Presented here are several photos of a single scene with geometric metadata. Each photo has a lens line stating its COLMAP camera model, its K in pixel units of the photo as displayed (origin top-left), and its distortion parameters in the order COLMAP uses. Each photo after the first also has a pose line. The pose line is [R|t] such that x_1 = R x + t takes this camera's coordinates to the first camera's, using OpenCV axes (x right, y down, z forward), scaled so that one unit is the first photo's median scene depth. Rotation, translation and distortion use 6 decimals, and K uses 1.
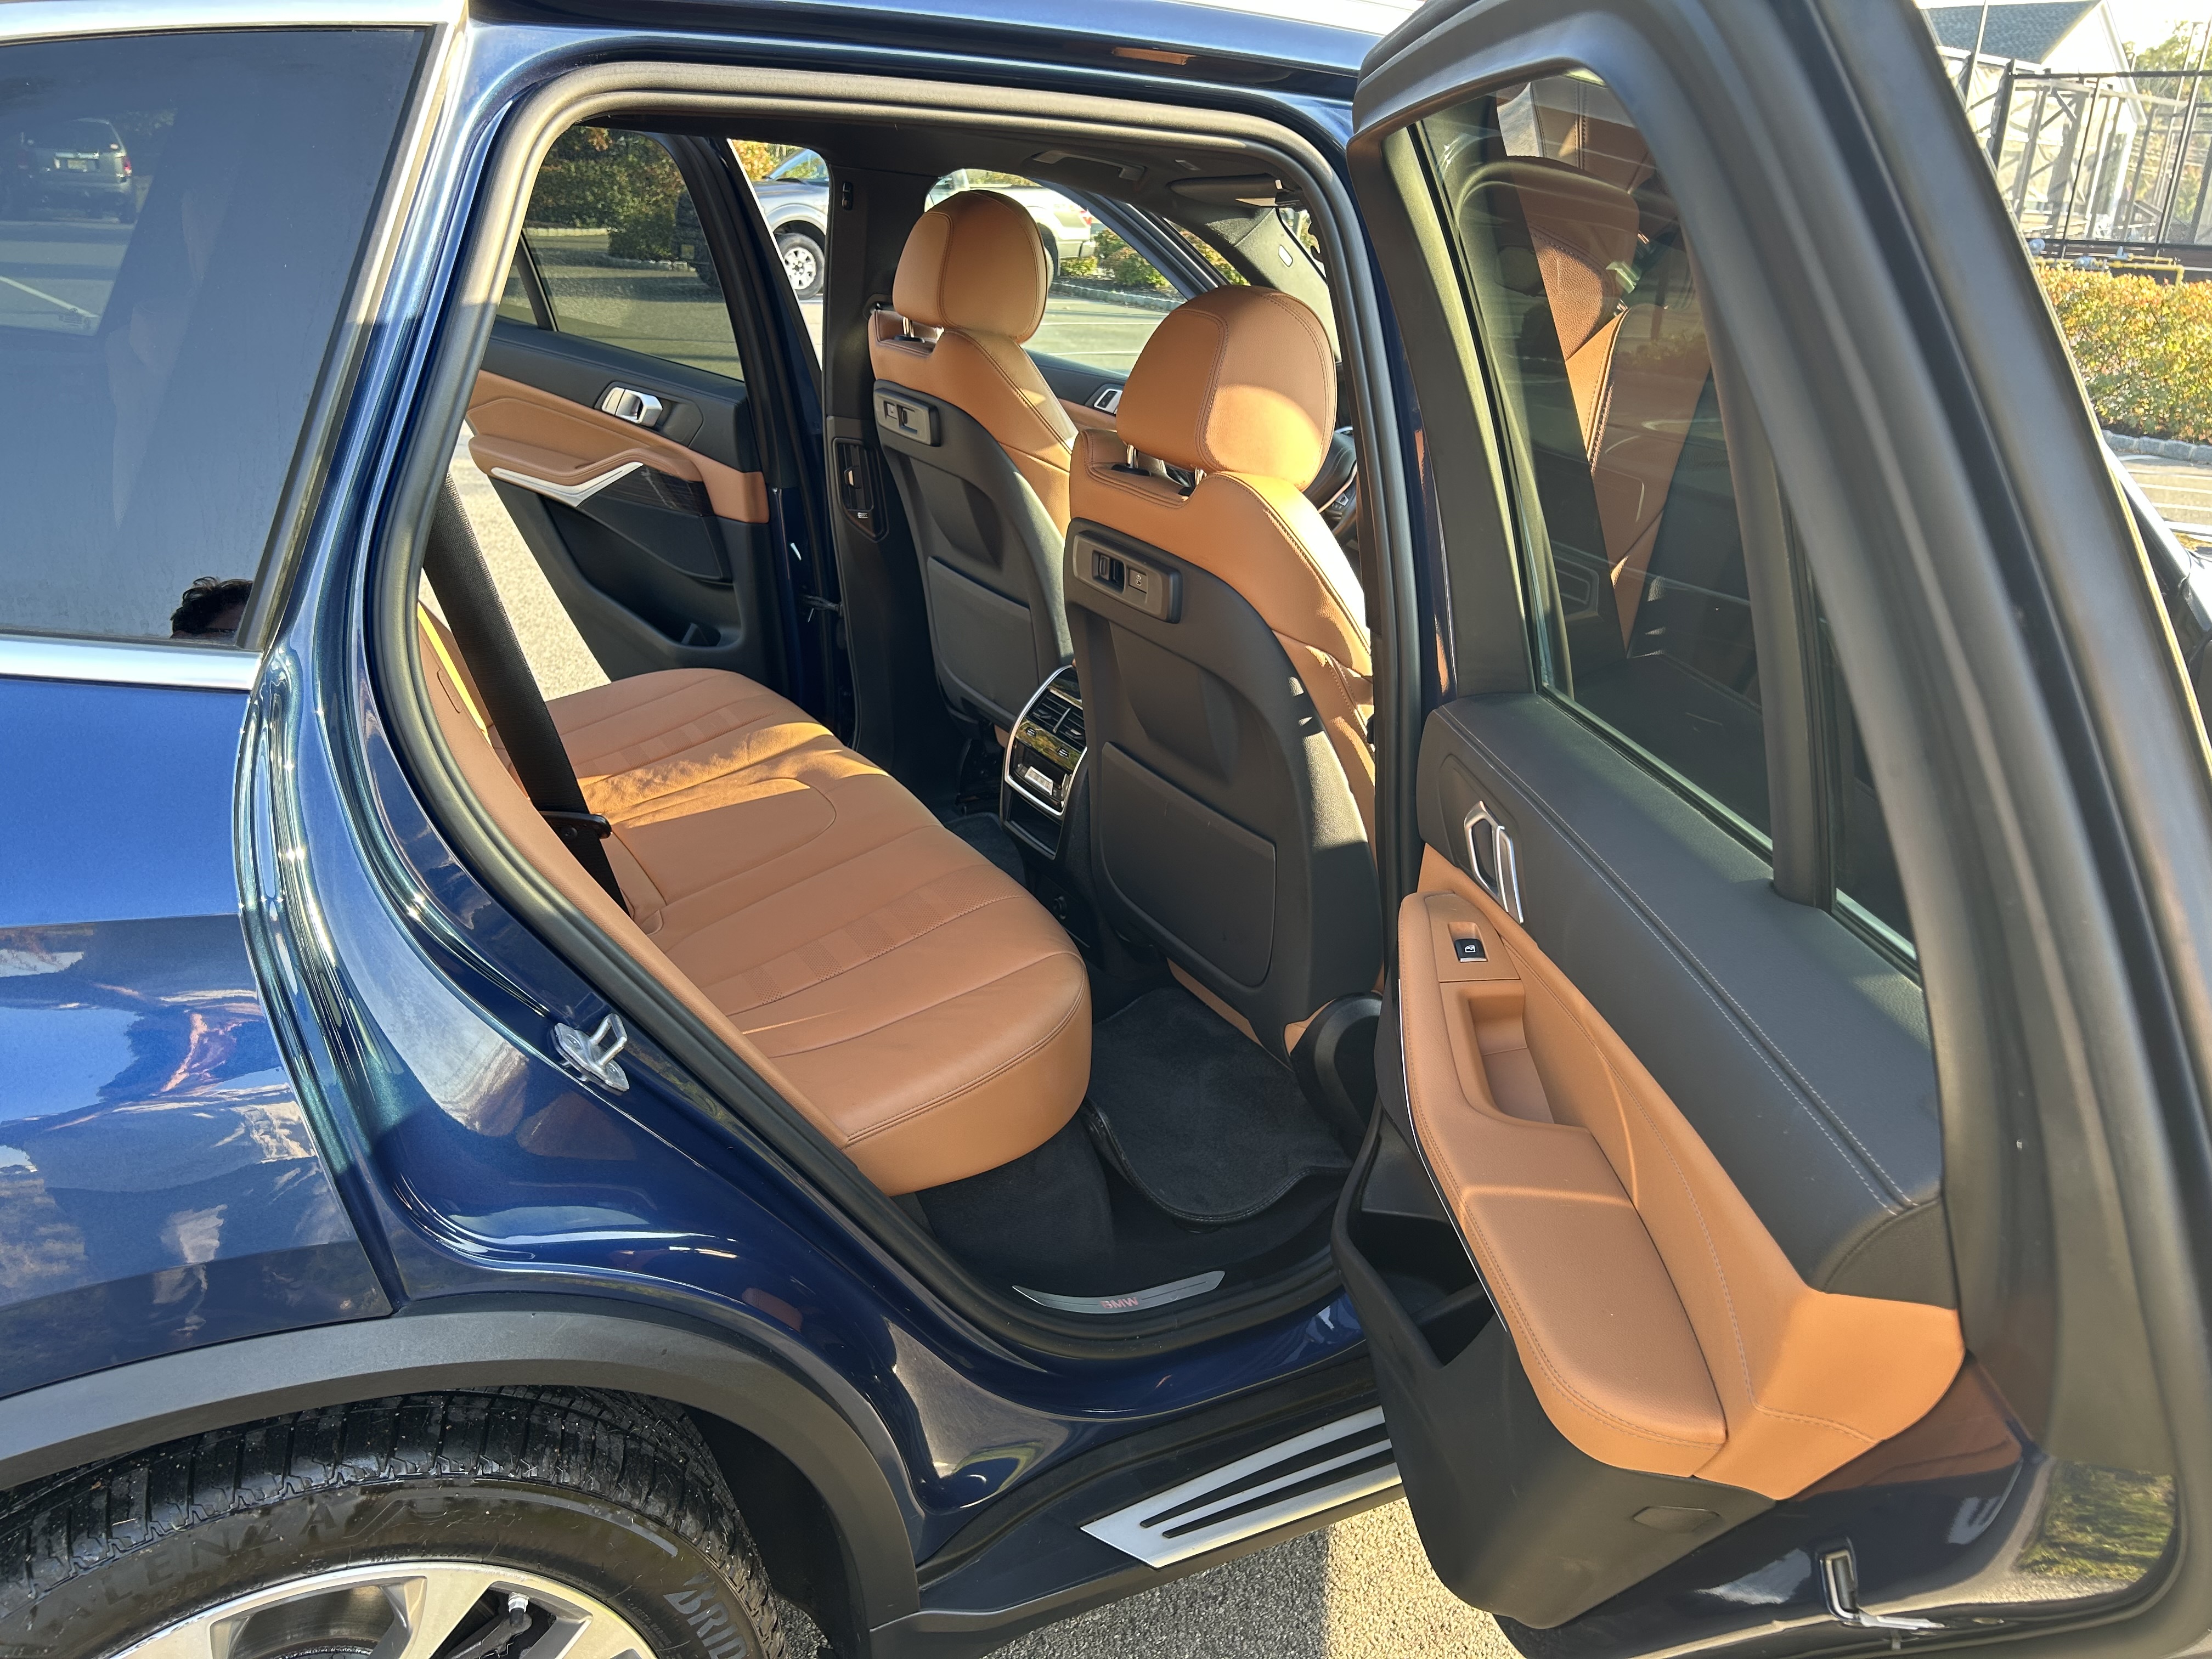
lens RADIAL K [[1710.8, 0, 1117.9], [0, 1710.8, 831.2], [0, 0, 1]] dist [0.093663, -0.117999]
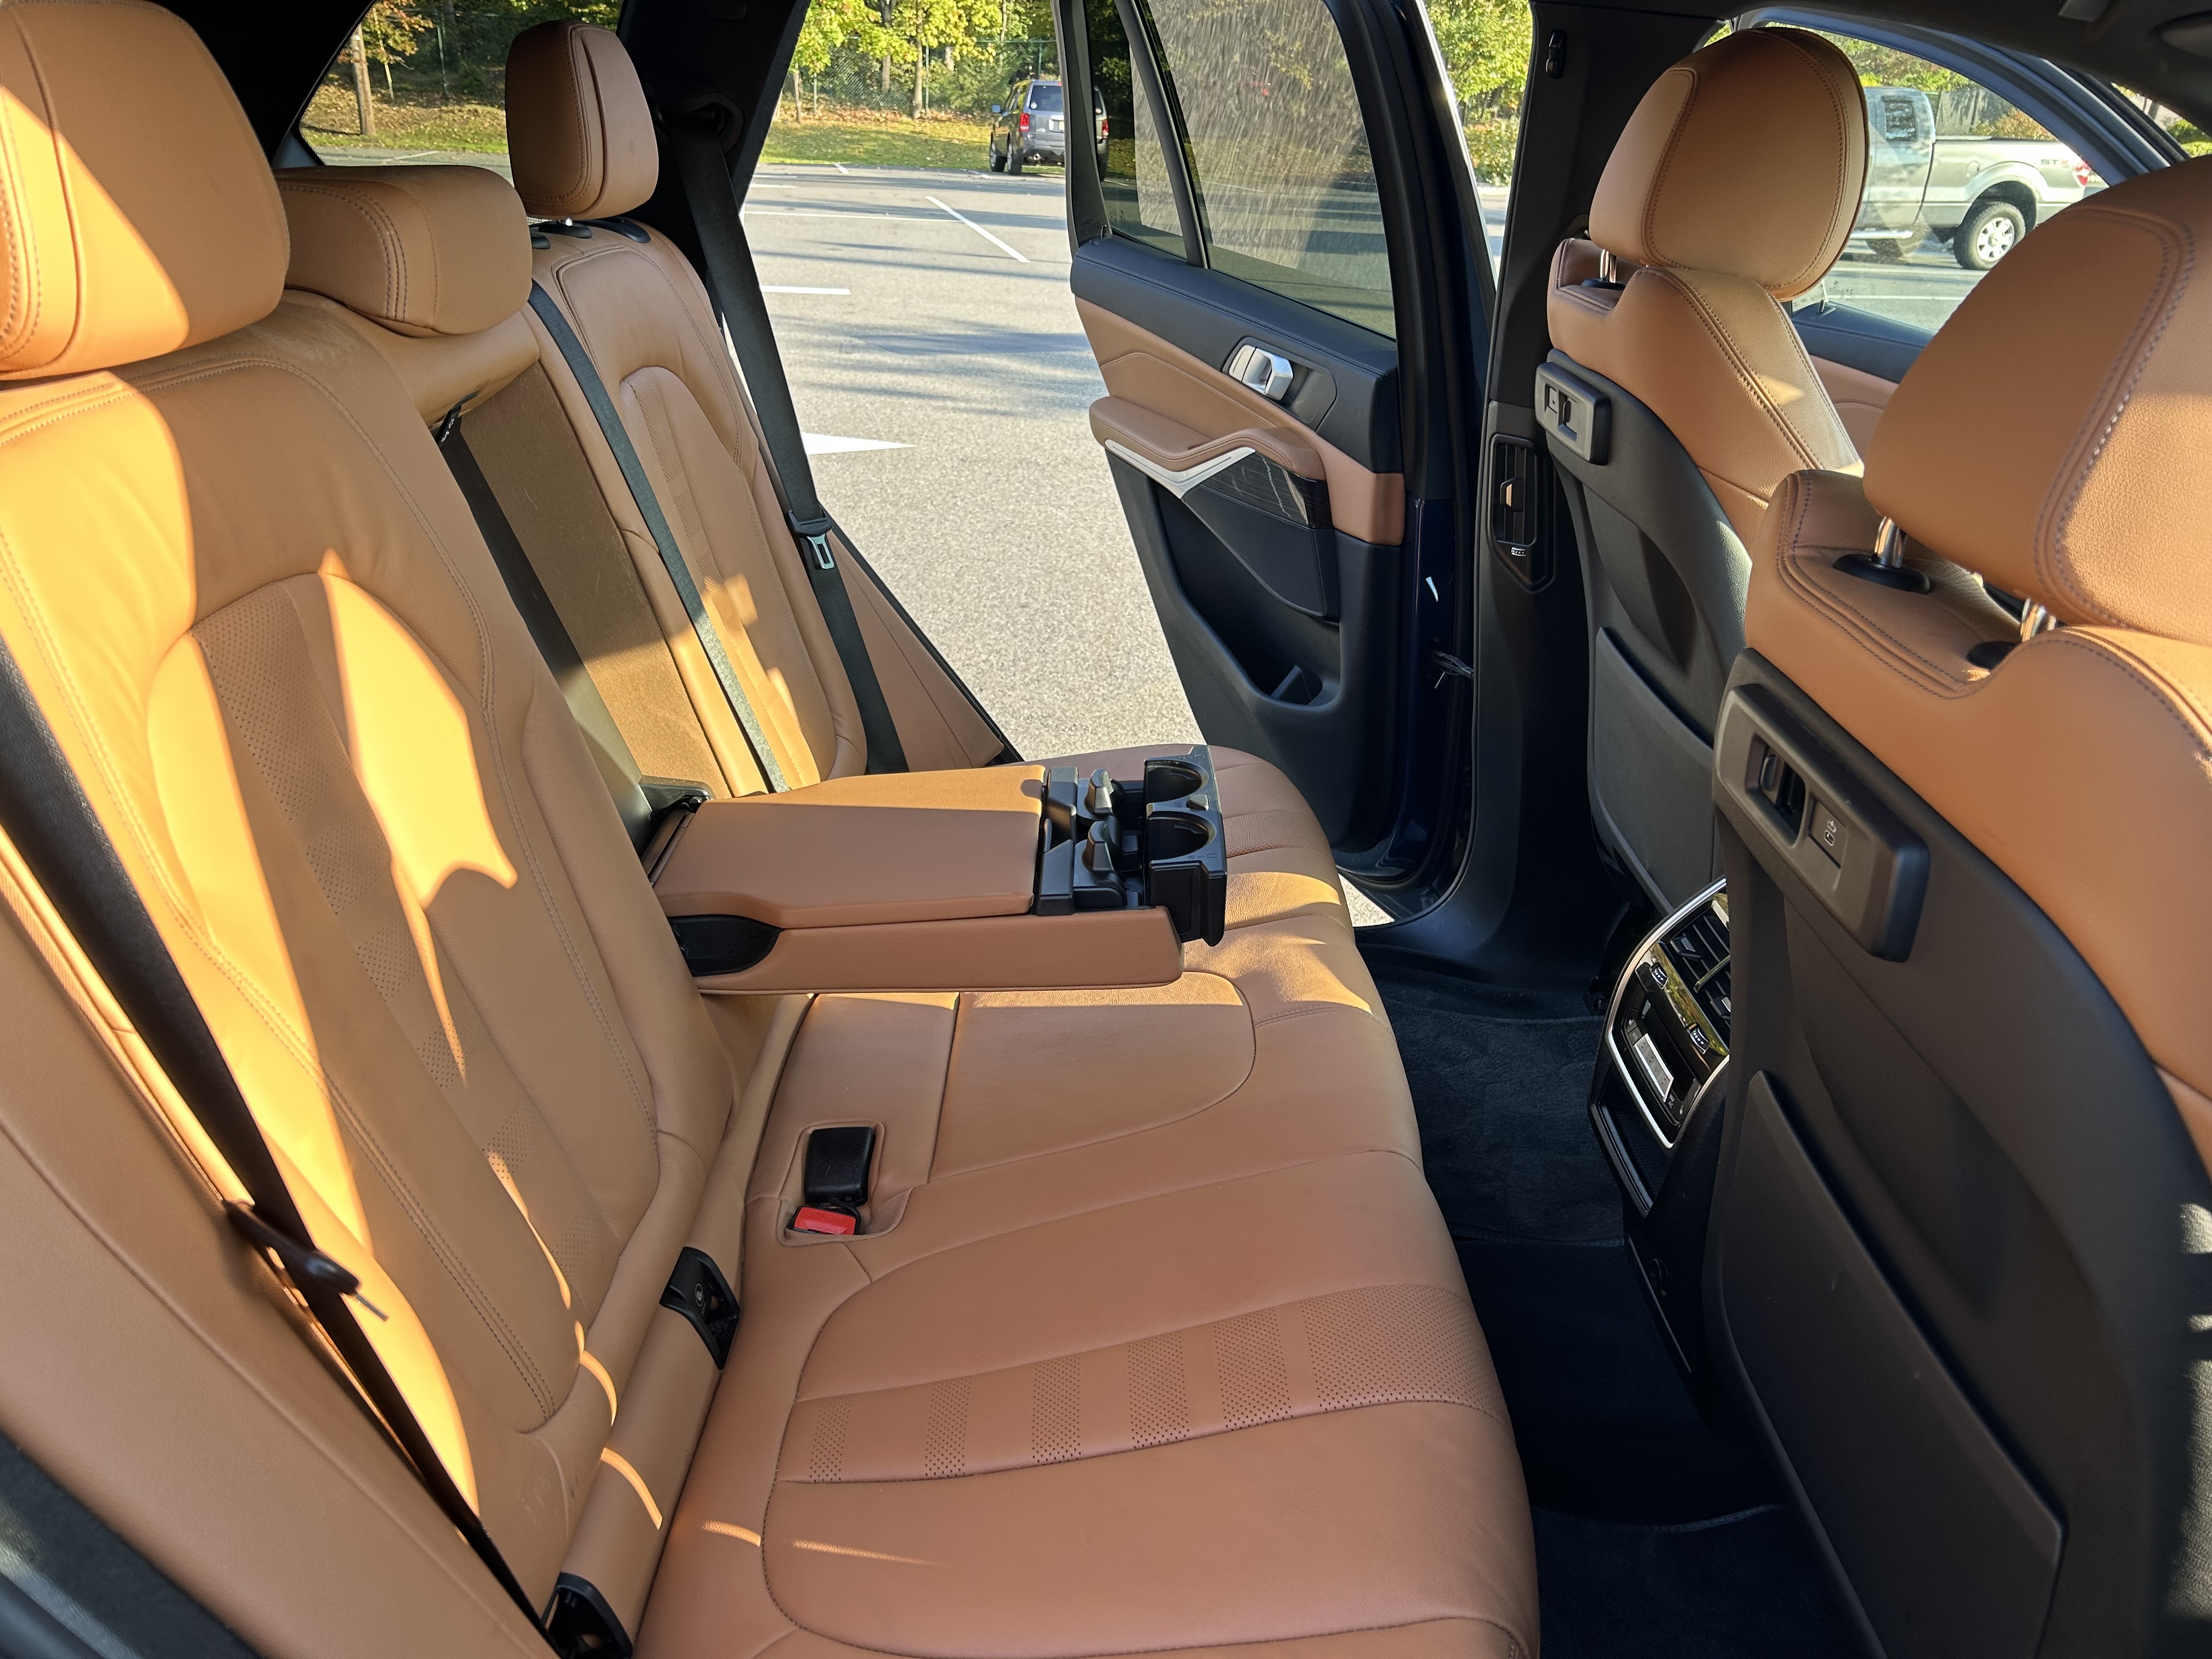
lens RADIAL K [[1710.8, 0, 1117.9], [0, 1710.8, 831.2], [0, 0, 1]] dist [0.093663, -0.117999]
pose [[0.879713, 0.181503, -0.439502, 0.028289], [-0.174018, 0.983053, 0.057660, -0.086065], [0.442519, 0.025757, 0.896389, 0.323742]]
